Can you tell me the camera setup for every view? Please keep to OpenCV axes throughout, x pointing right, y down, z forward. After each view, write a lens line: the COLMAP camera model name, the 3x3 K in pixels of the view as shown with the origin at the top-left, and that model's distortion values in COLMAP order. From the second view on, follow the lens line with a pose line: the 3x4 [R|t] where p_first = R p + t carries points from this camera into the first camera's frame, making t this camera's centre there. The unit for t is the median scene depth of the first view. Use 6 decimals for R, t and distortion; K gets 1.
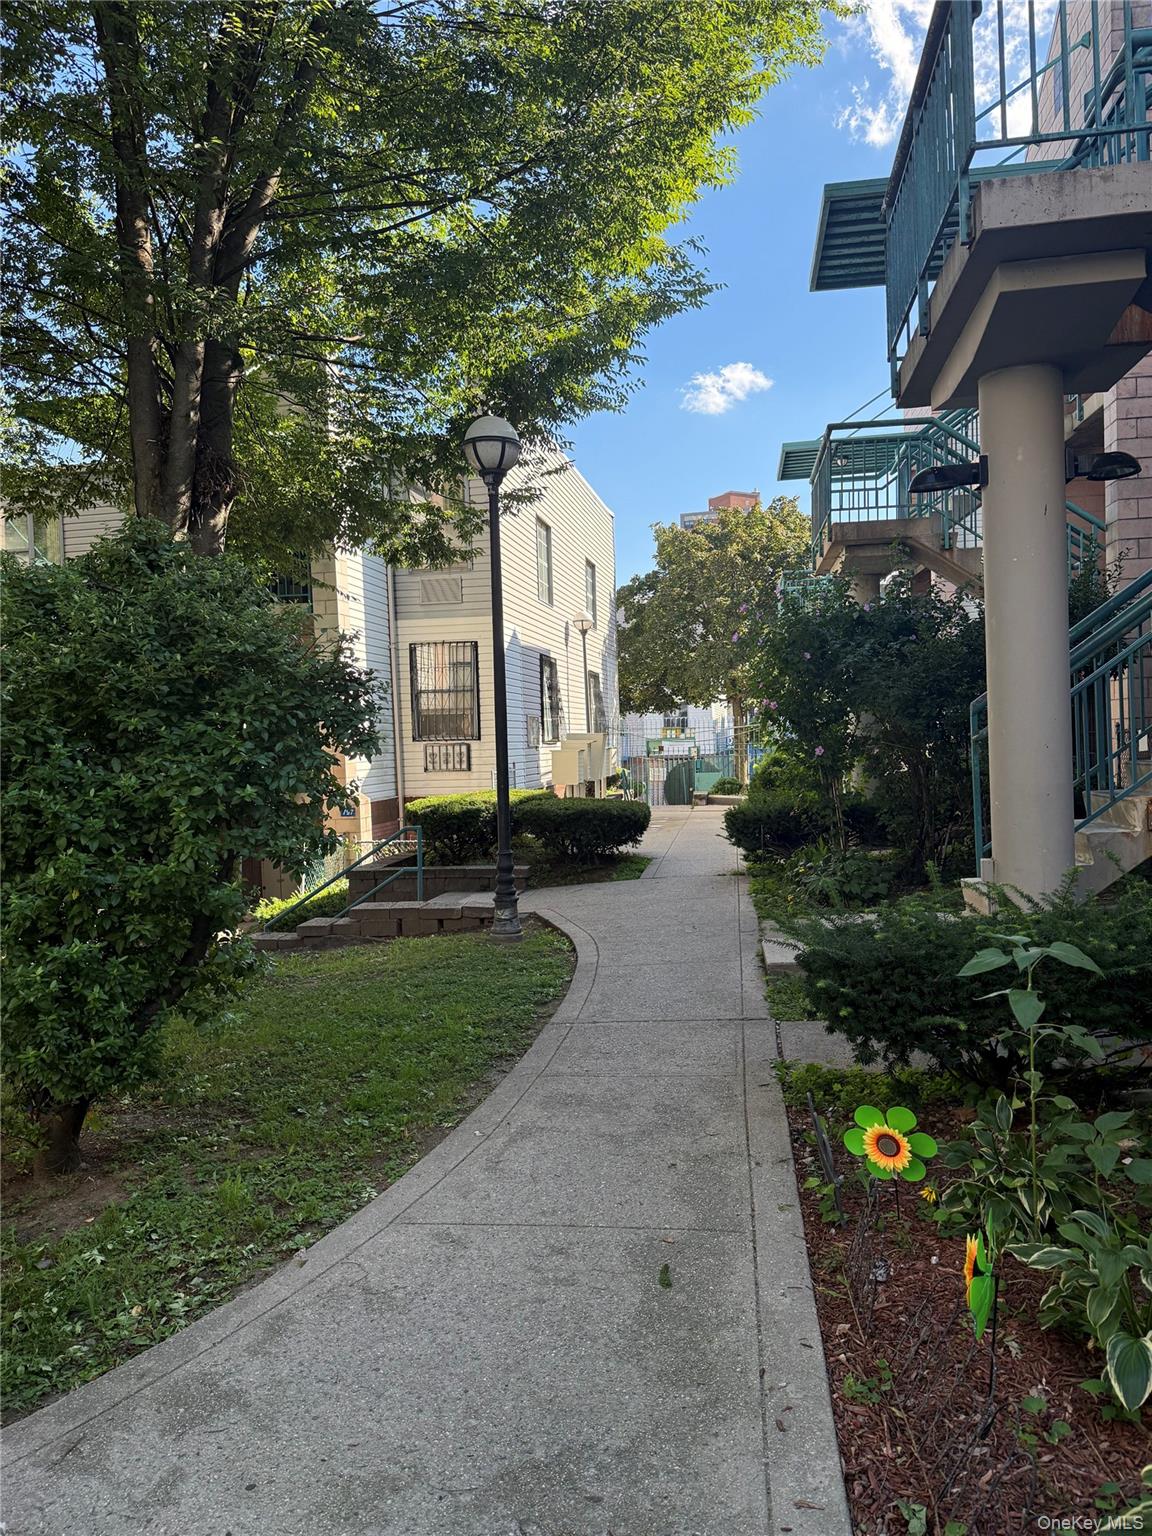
lens RADIAL K [[1077.4, 0, 575.9], [0, 1077.4, 768.1], [0, 0, 1]] dist [0.025233, -0.025394]
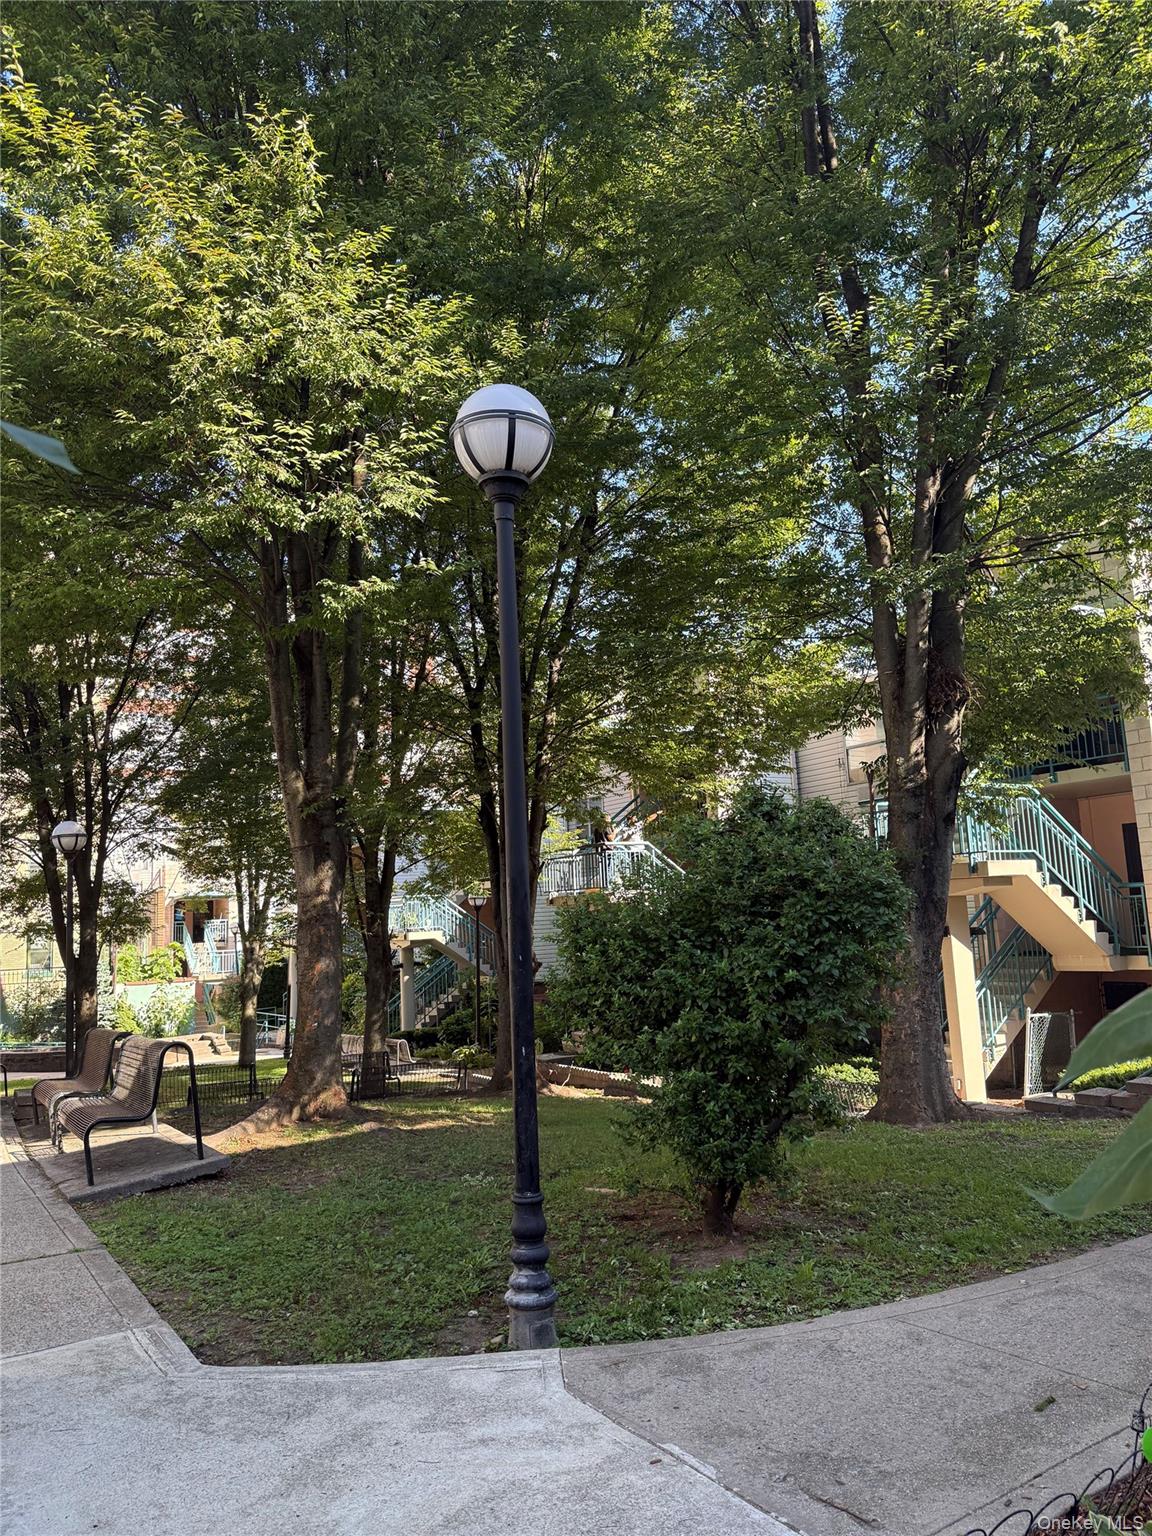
lens RADIAL K [[1077.4, 0, 578.4], [0, 1077.4, 766.7], [0, 0, 1]] dist [0.025233, -0.025394]
pose [[0.691044, -0.103869, -0.715311, 0.543749], [0.001549, 0.989832, -0.142235, -0.046628], [0.722811, 0.097182, 0.684178, -0.210831]]
